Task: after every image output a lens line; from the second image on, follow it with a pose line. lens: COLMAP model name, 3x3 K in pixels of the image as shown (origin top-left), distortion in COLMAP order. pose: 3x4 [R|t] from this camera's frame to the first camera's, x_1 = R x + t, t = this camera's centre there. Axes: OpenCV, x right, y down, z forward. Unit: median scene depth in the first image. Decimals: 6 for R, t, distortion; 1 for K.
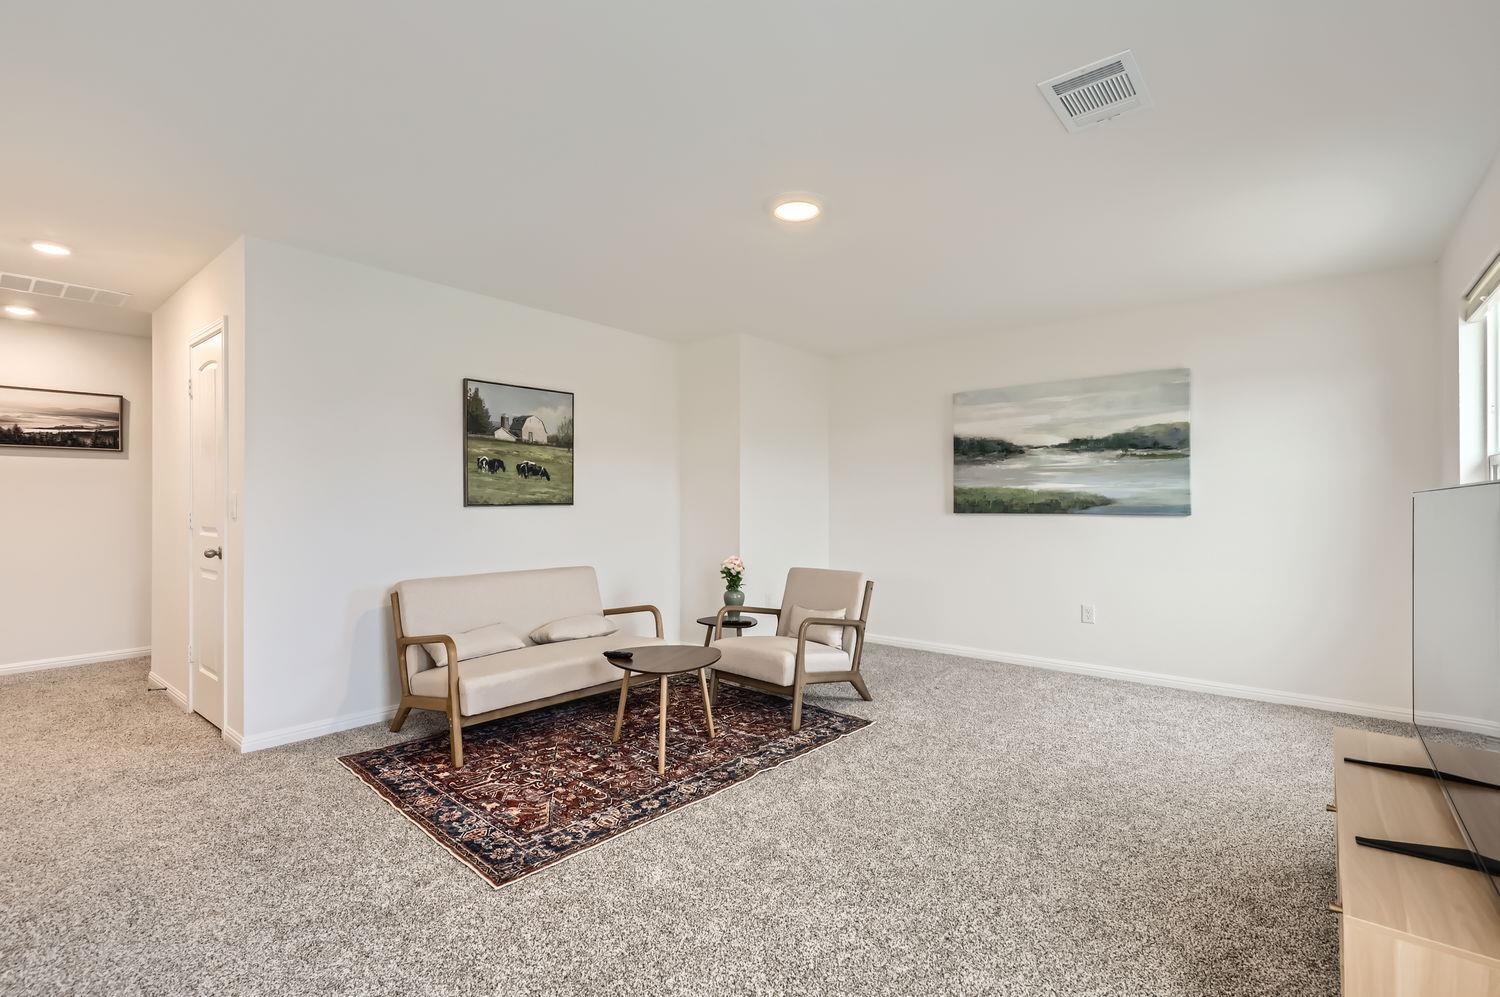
lens RADIAL K [[676.6, 0, 748.3], [0, 676.6, 500.7], [0, 0, 1]] dist [0.008363, -0.002028]
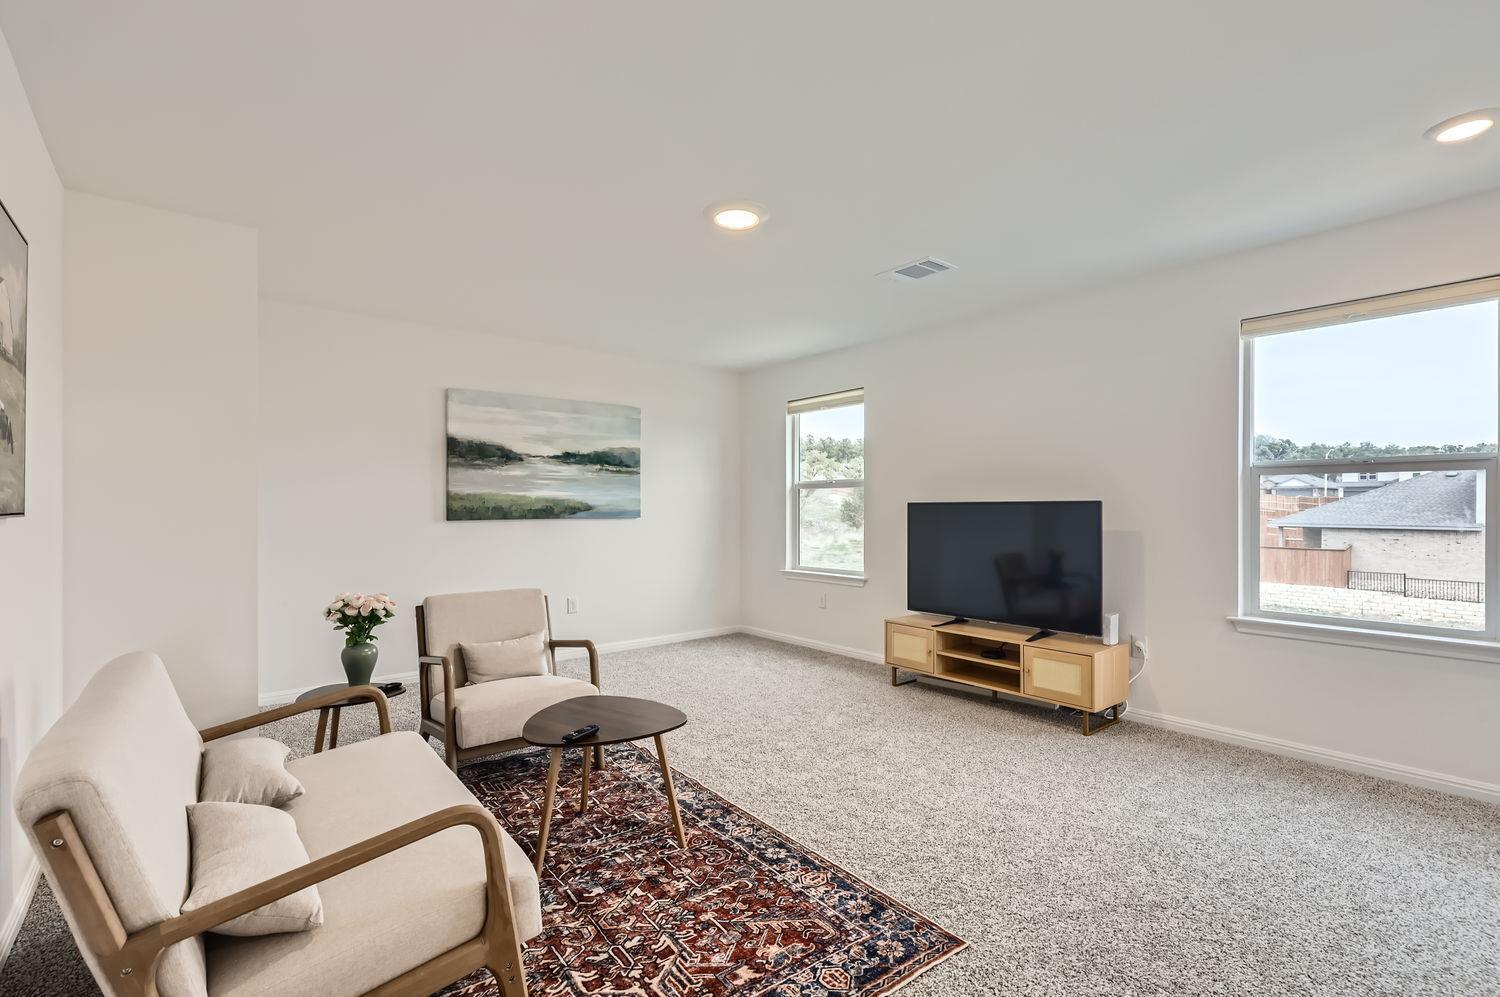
lens RADIAL K [[676.6, 0, 747.3], [0, 676.6, 504.4], [0, 0, 1]] dist [0.008363, -0.002028]
pose [[0.199397, 0.004708, 0.979907, -0.586696], [0.000548, 0.999988, -0.004917, 0.001559], [-0.979919, 0.001518, 0.199392, 0.500048]]
